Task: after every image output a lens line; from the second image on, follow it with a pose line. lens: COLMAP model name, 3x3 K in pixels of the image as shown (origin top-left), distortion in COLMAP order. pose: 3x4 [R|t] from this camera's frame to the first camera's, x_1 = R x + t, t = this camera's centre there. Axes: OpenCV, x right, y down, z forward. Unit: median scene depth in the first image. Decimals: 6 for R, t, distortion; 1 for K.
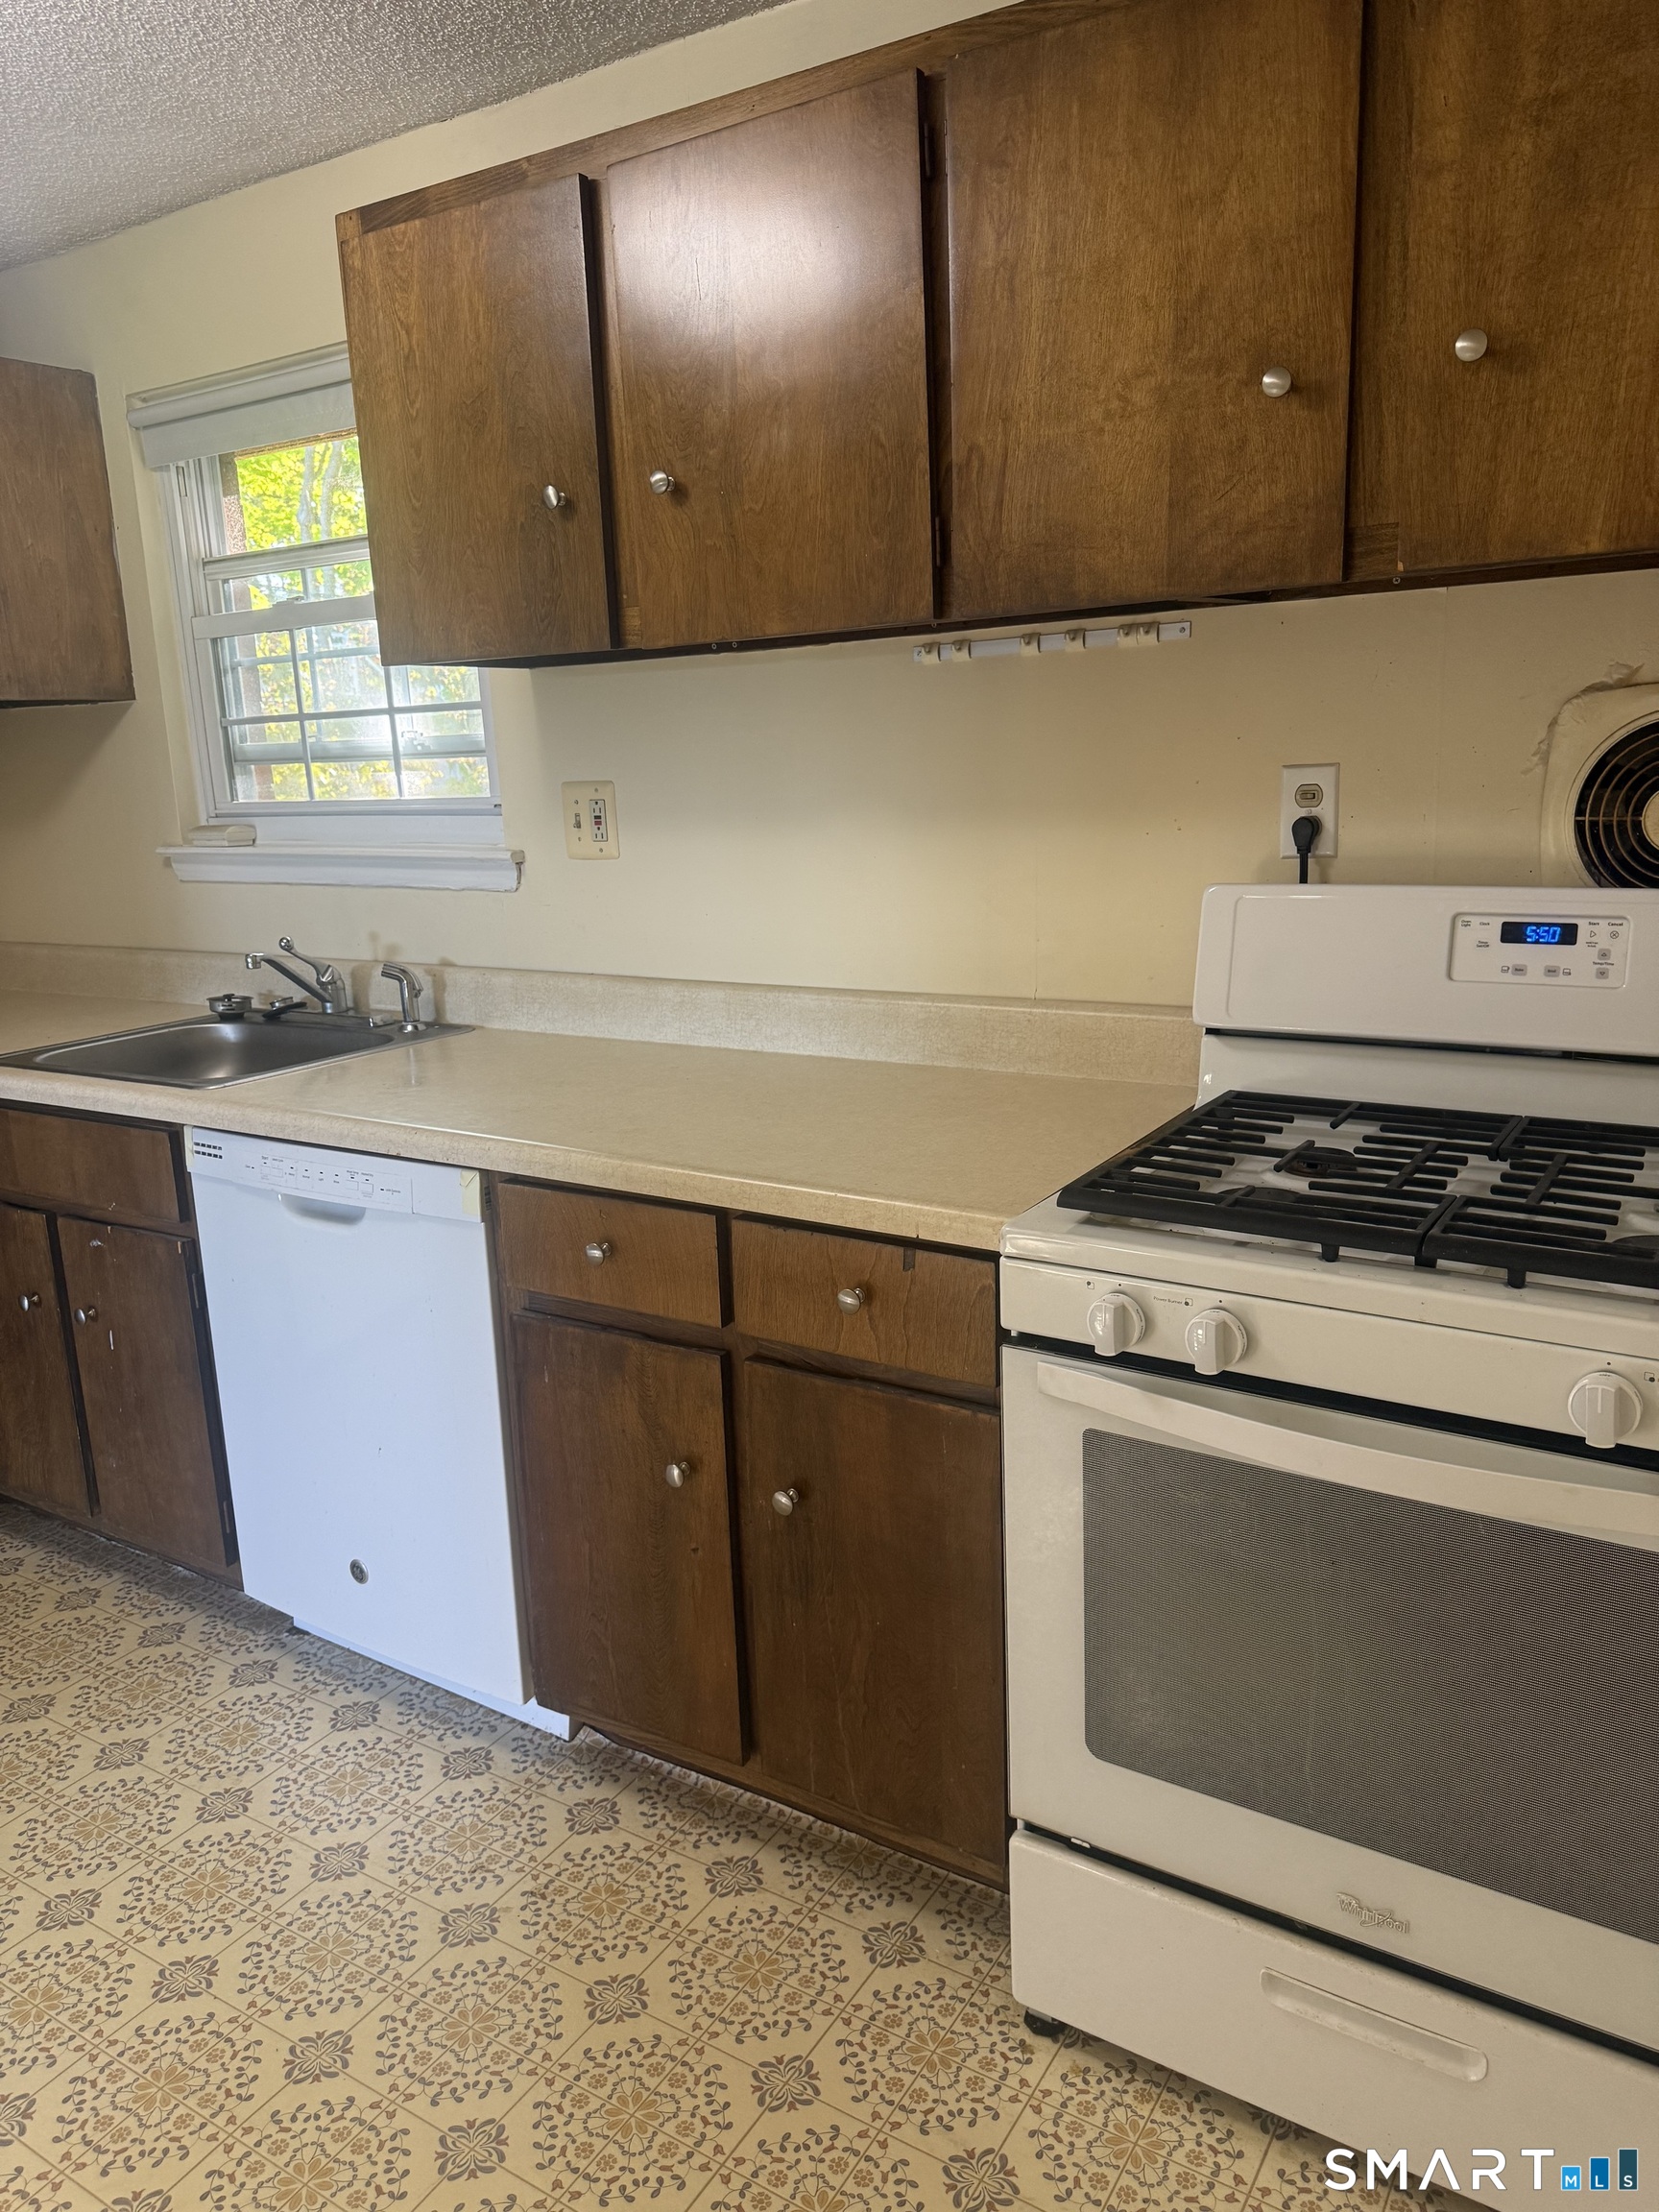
lens RADIAL K [[1542.0, 0, 832.4], [0, 1542.0, 1093.9], [0, 0, 1]] dist [0.141588, -0.254810]
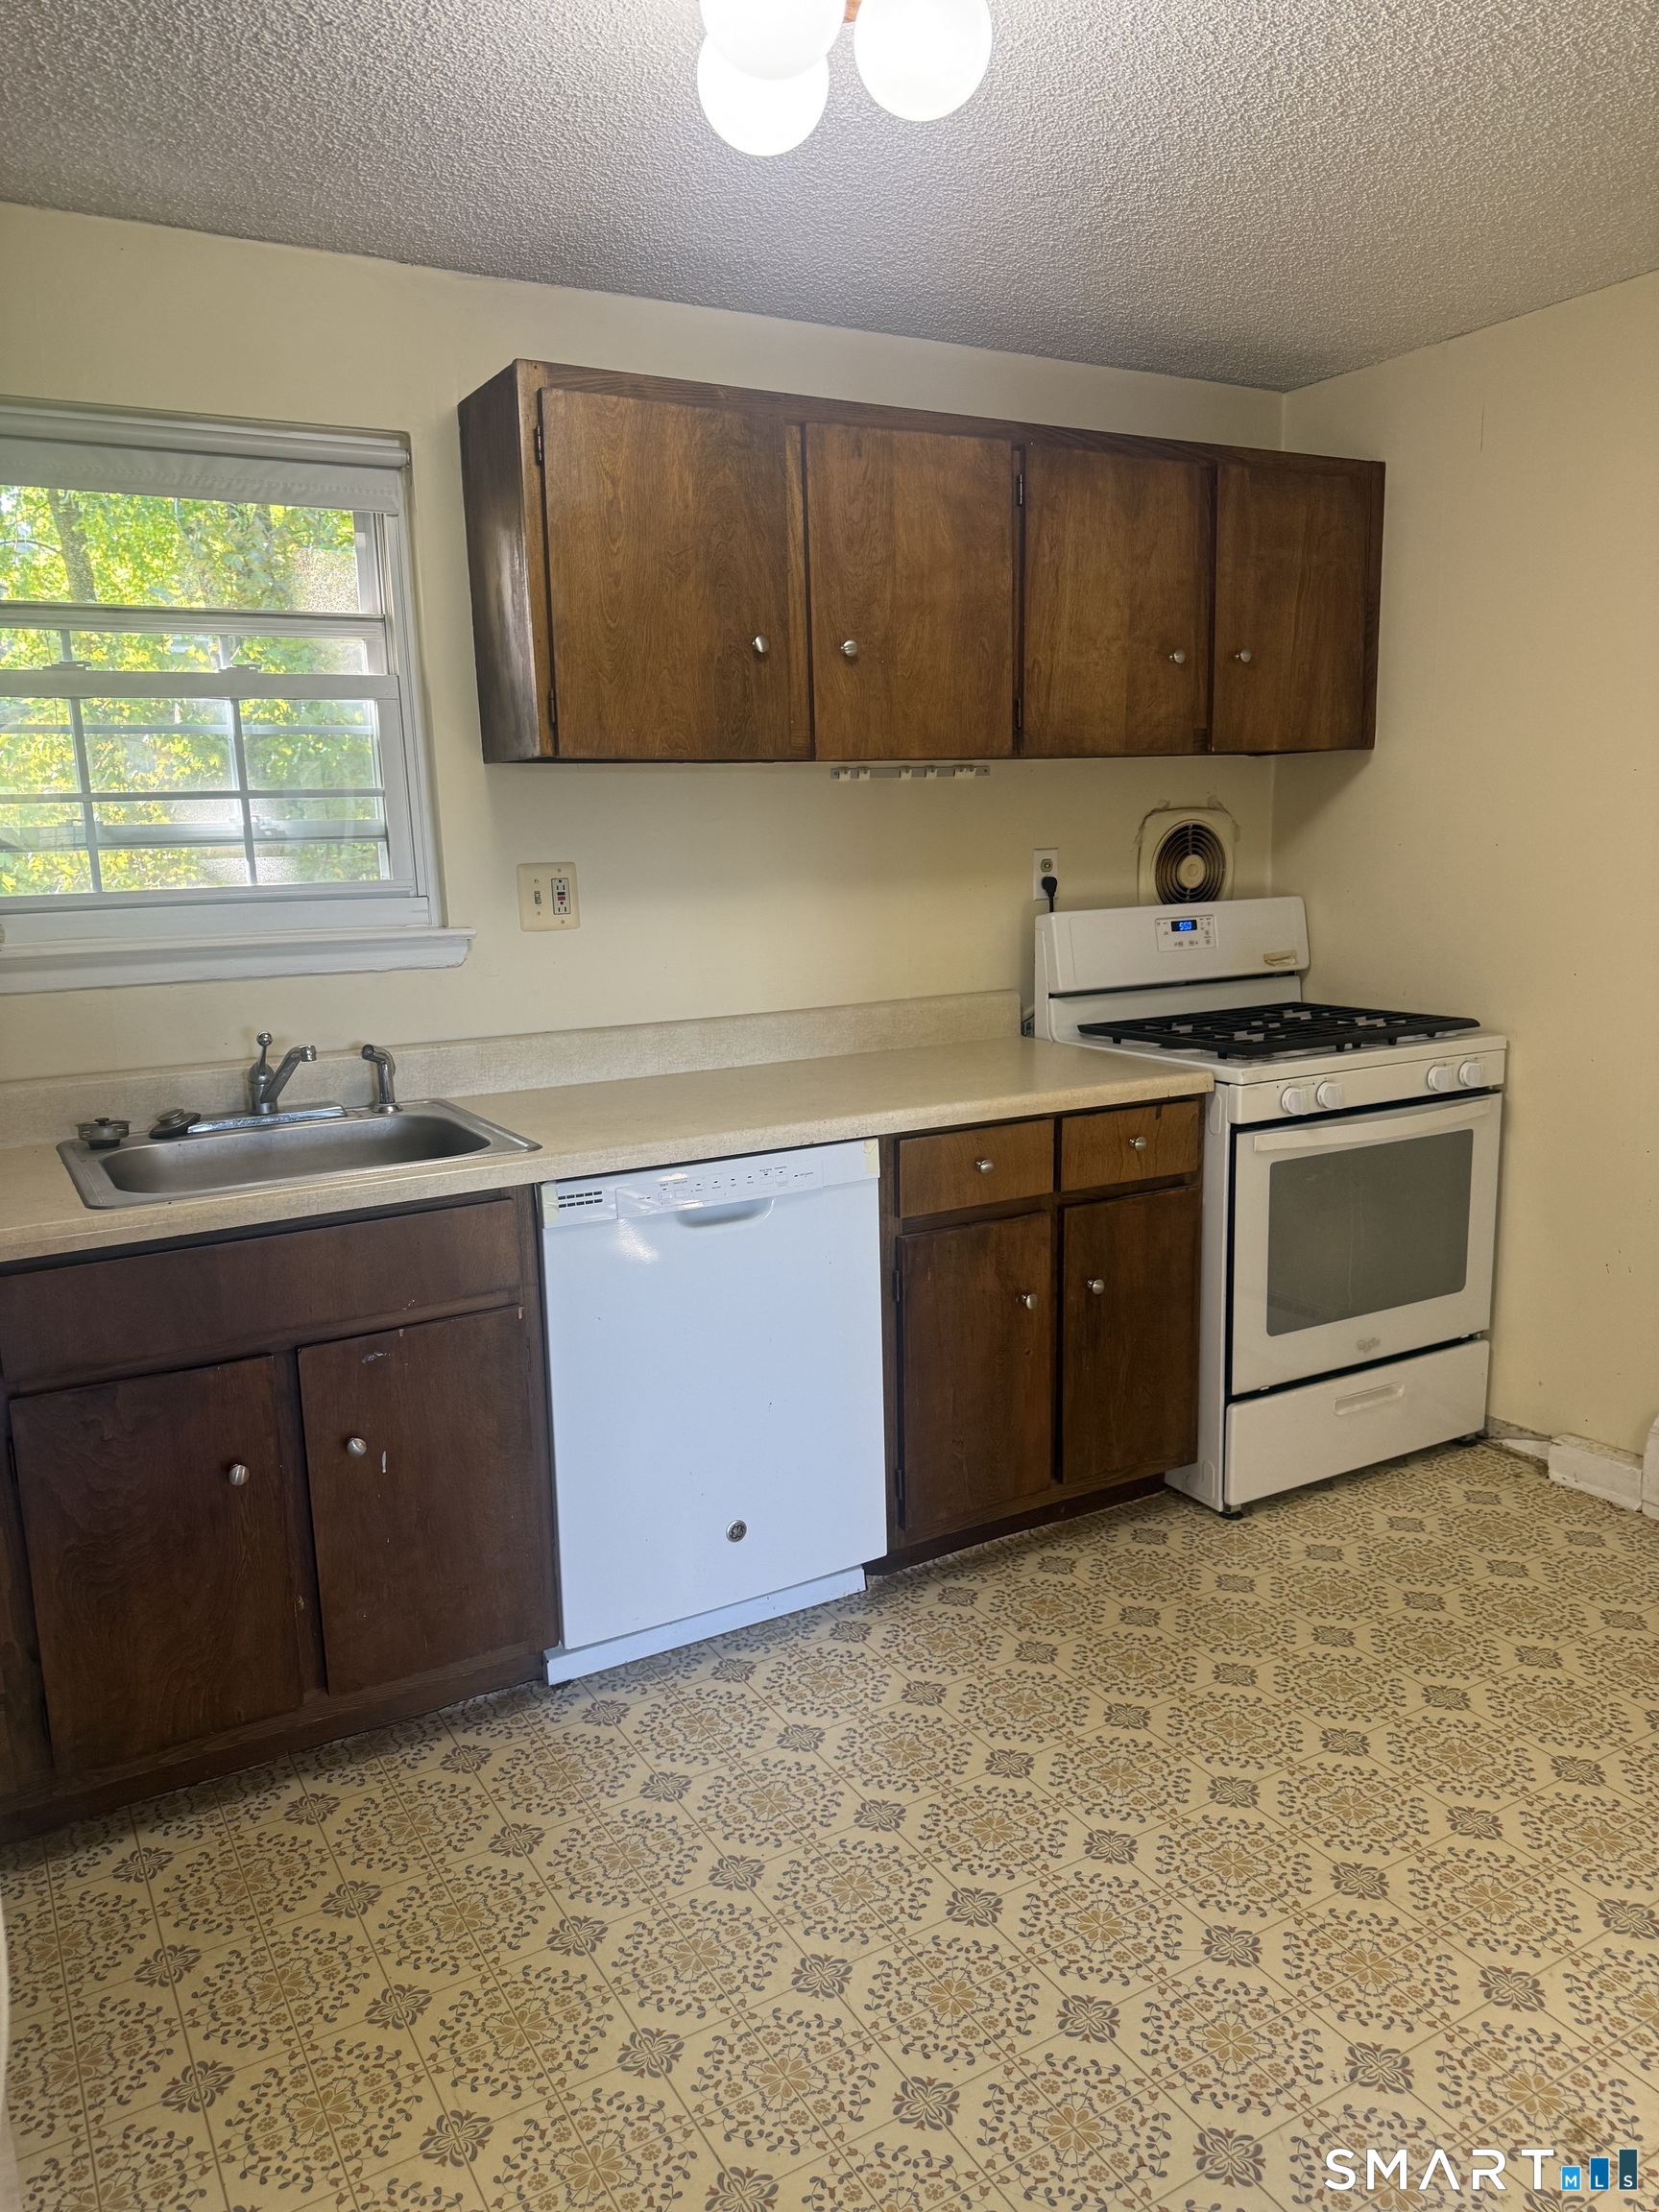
lens RADIAL K [[1542.0, 0, 832.4], [0, 1542.0, 1093.9], [0, 0, 1]] dist [0.141588, -0.254810]
pose [[0.467148, -0.125862, 0.875175, -1.312557], [0.200032, 0.979197, 0.034050, -0.038129], [-0.861255, 0.159157, 0.482607, 0.357496]]
